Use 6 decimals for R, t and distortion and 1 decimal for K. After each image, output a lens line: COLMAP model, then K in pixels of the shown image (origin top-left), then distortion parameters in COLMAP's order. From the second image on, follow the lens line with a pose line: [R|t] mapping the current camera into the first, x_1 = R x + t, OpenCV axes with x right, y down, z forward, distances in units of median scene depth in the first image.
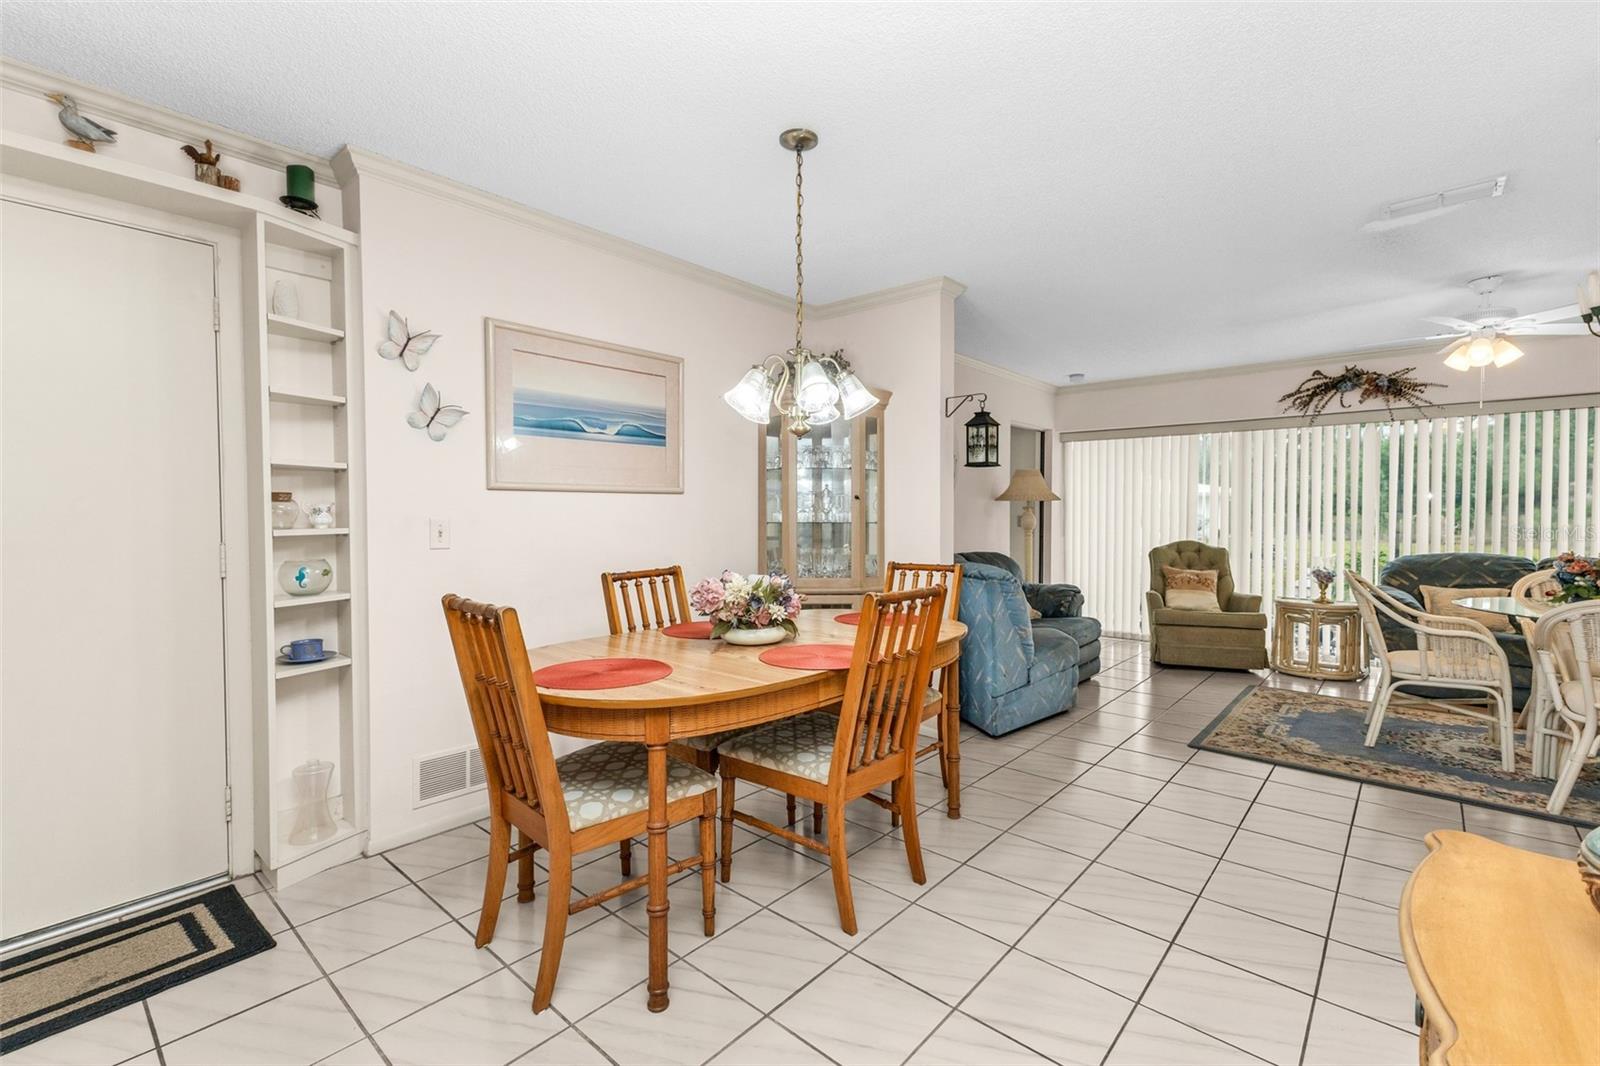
lens RADIAL K [[694.0, 0, 786.0], [0, 694.0, 532.5], [0, 0, 1]] dist [0.016549, -0.005943]
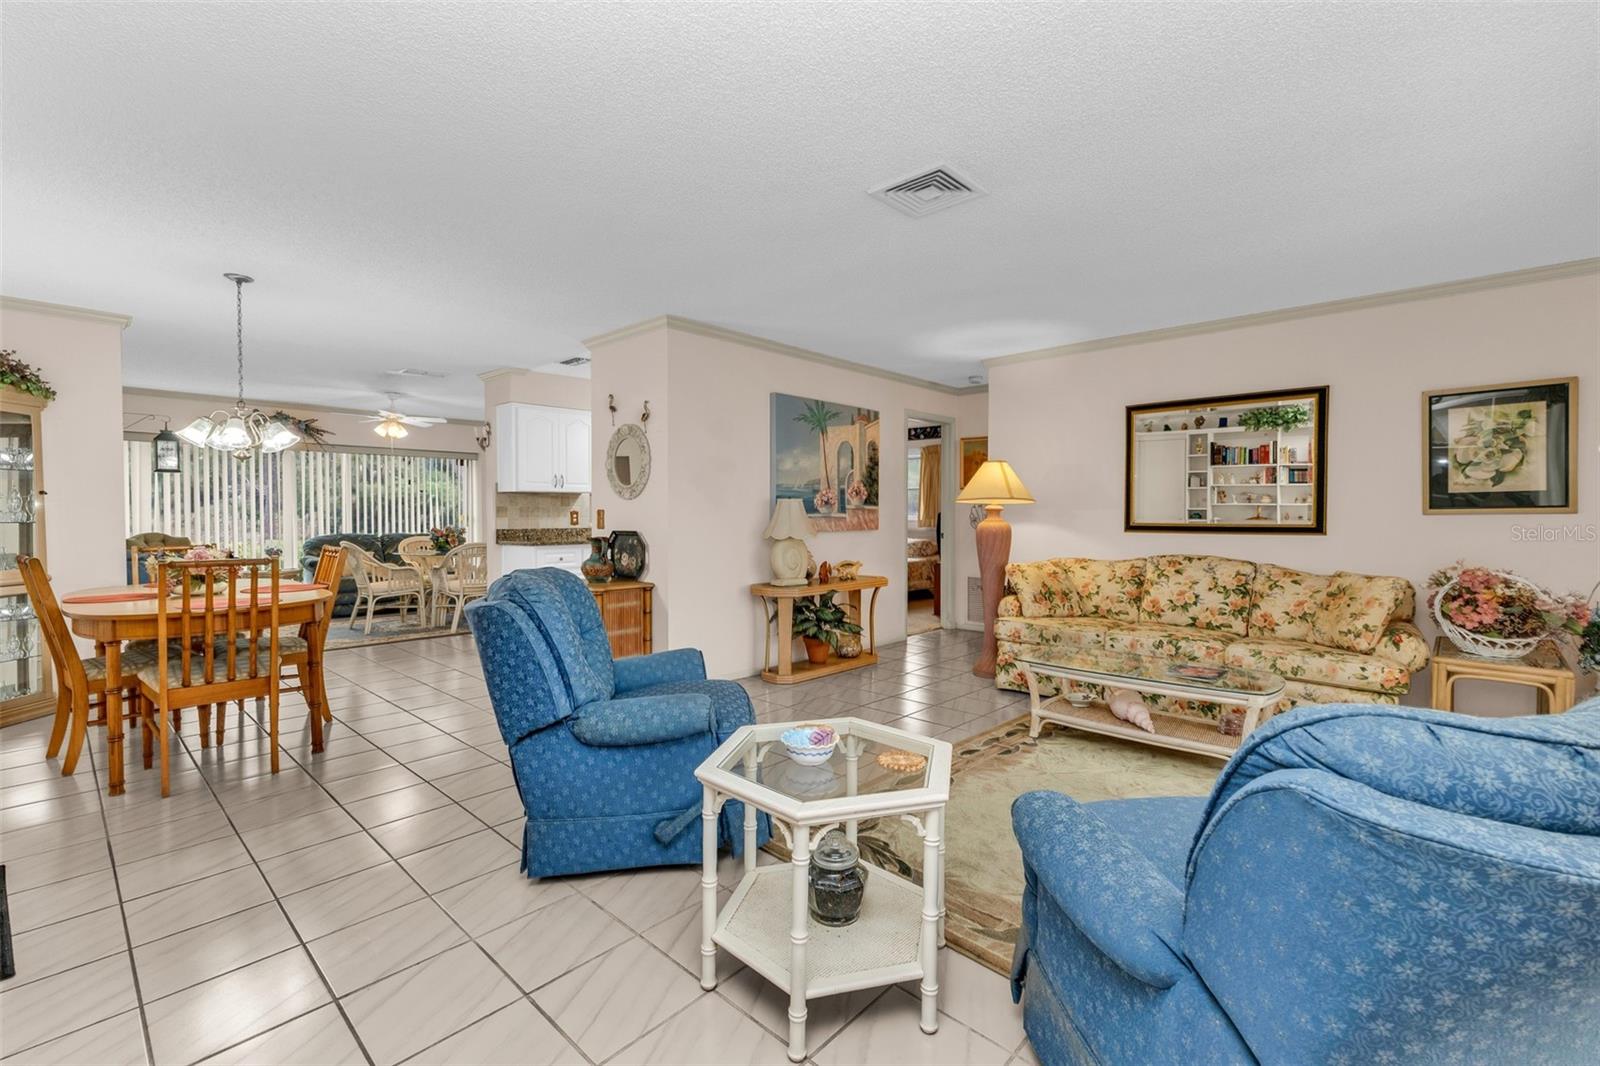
lens RADIAL K [[690.1, 0, 793.6], [0, 690.1, 524.3], [0, 0, 1]] dist [0.004339, 0.000275]
pose [[0.036552, -0.015845, 0.999206, -0.635211], [0.023296, 0.999616, 0.014999, 0.006811], [-0.999060, 0.022729, 0.036907, -0.140703]]
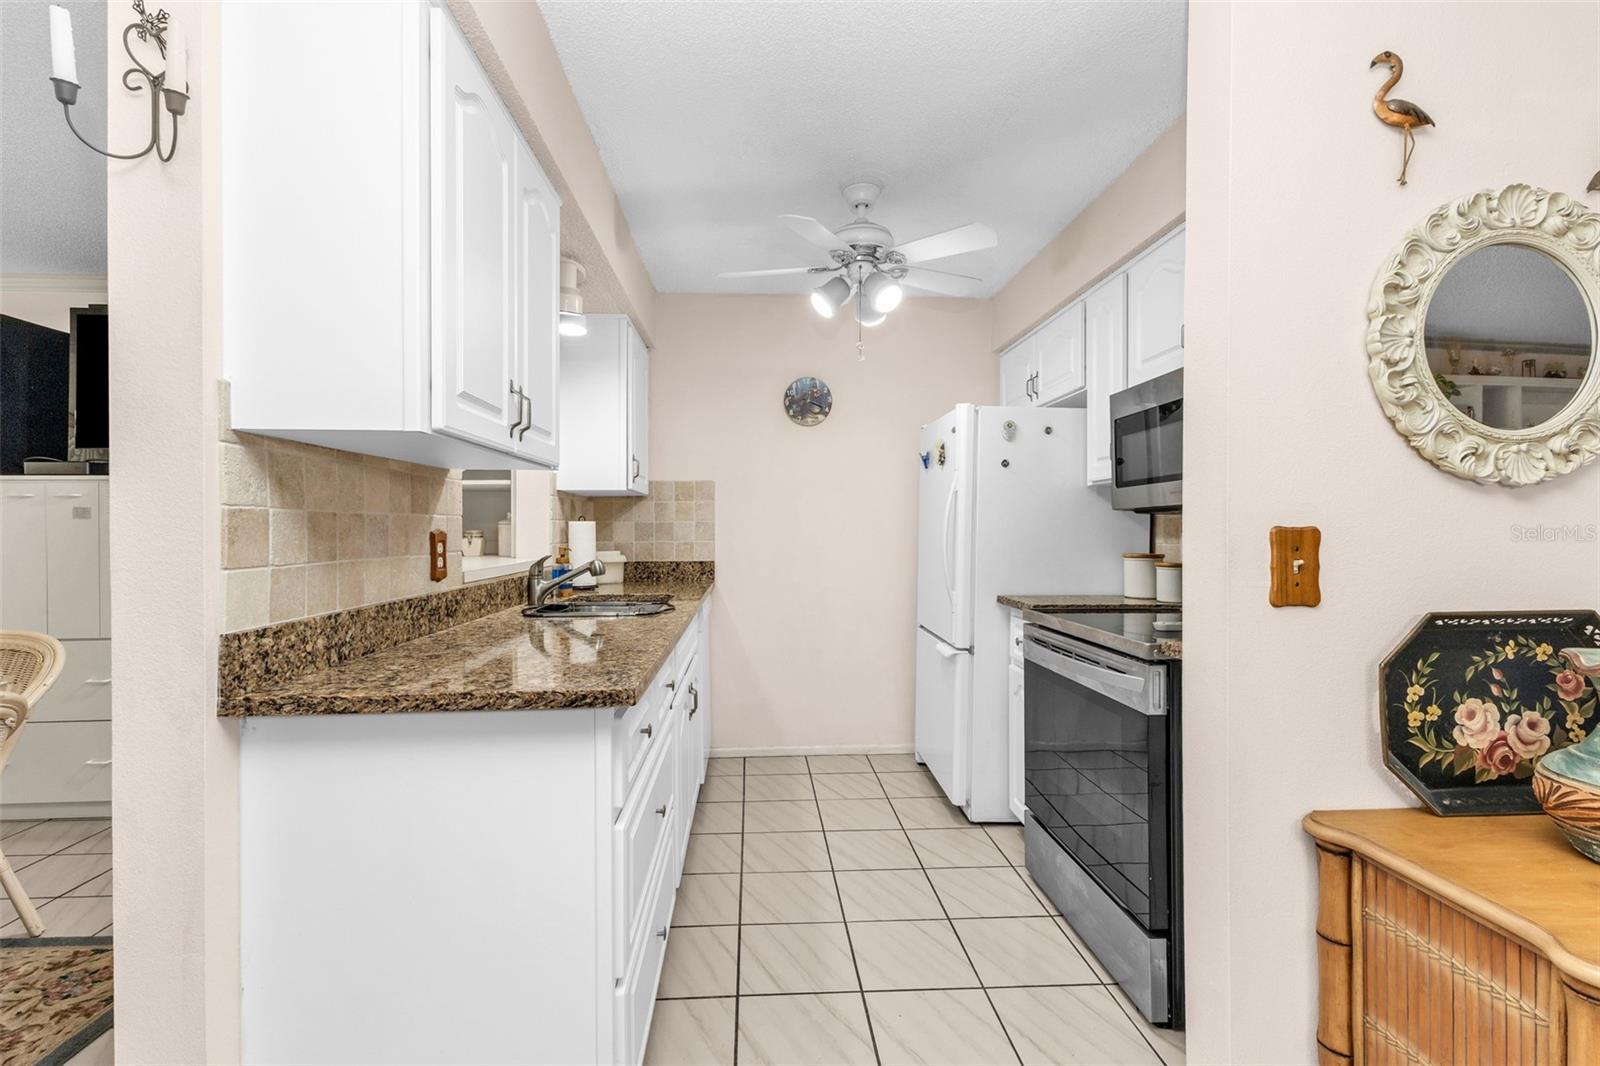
lens RADIAL K [[688.0, 0, 778.2], [0, 688.0, 531.0], [0, 0, 1]] dist [-0.001851, 0.000010]
pose [[-0.696690, 0.000353, 0.717373, 0.220510], [0.019393, 0.999644, 0.018343, -0.010460], [-0.717111, 0.026691, -0.696448, 0.411154]]
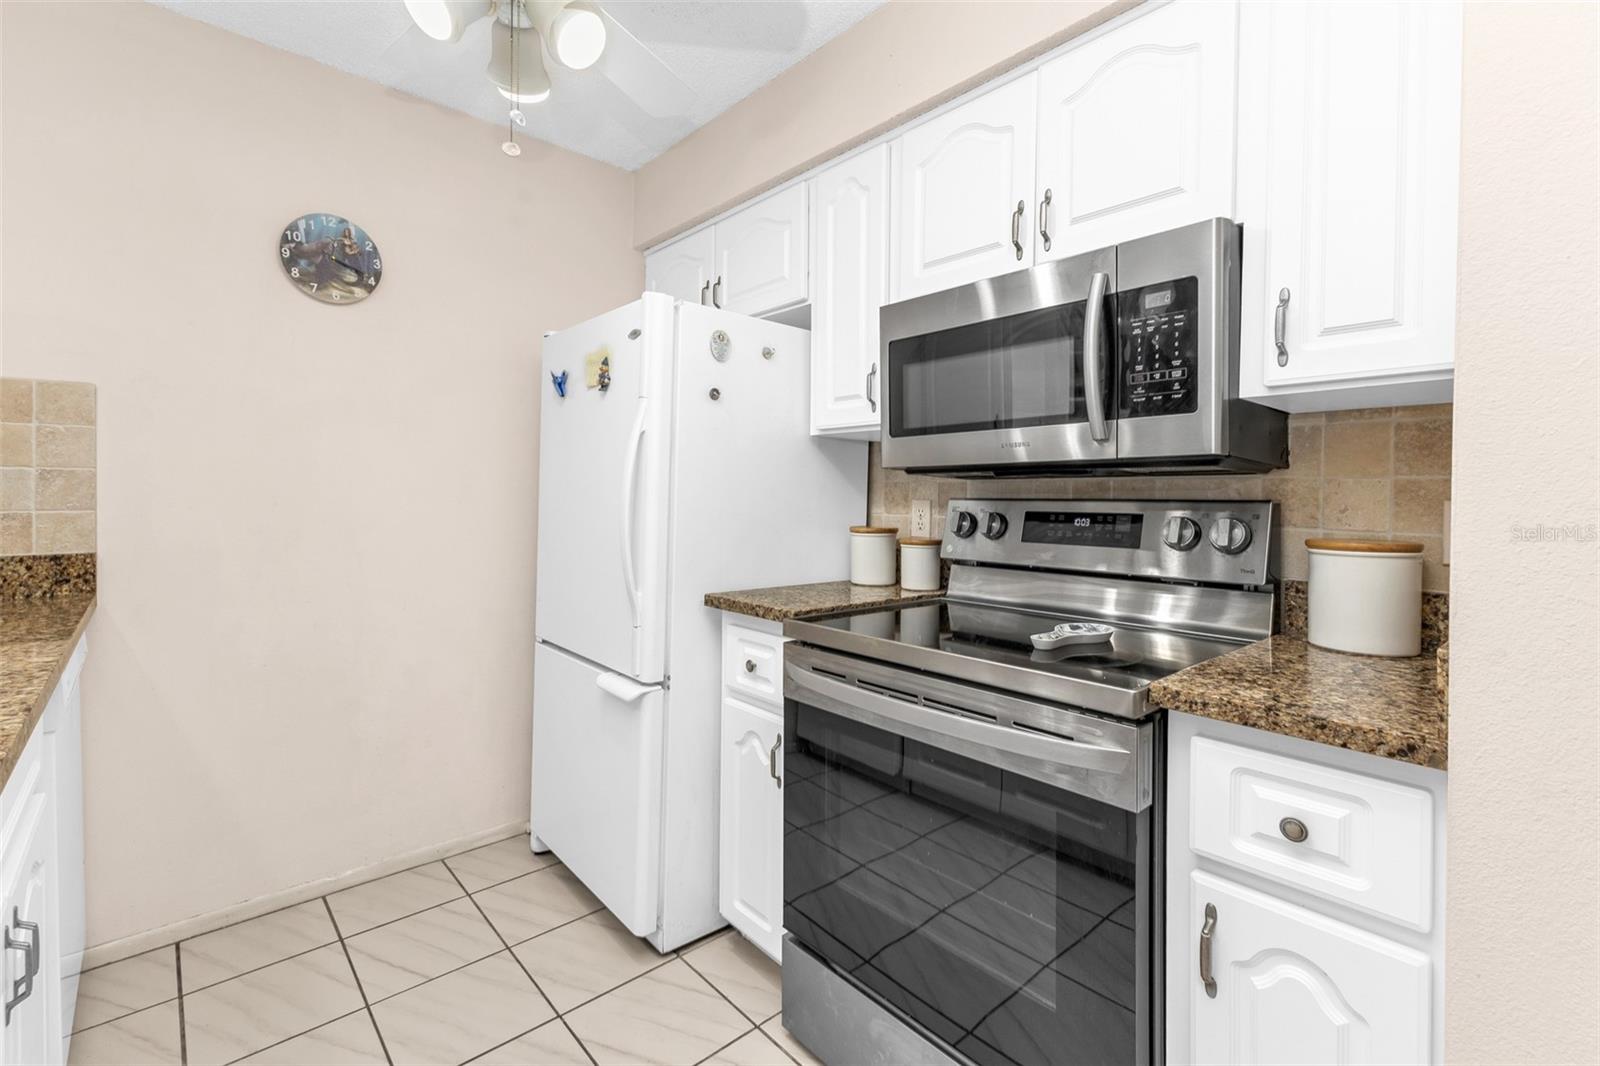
lens RADIAL K [[712.8, 0, 793.0], [0, 712.8, 506.0], [0, 0, 1]] dist [0.009652, 0.000018]
pose [[-0.993070, -0.012806, 0.116823, 0.402978], [-0.008651, 0.999314, 0.036006, -0.005577], [-0.117204, 0.034746, -0.992500, 0.267960]]
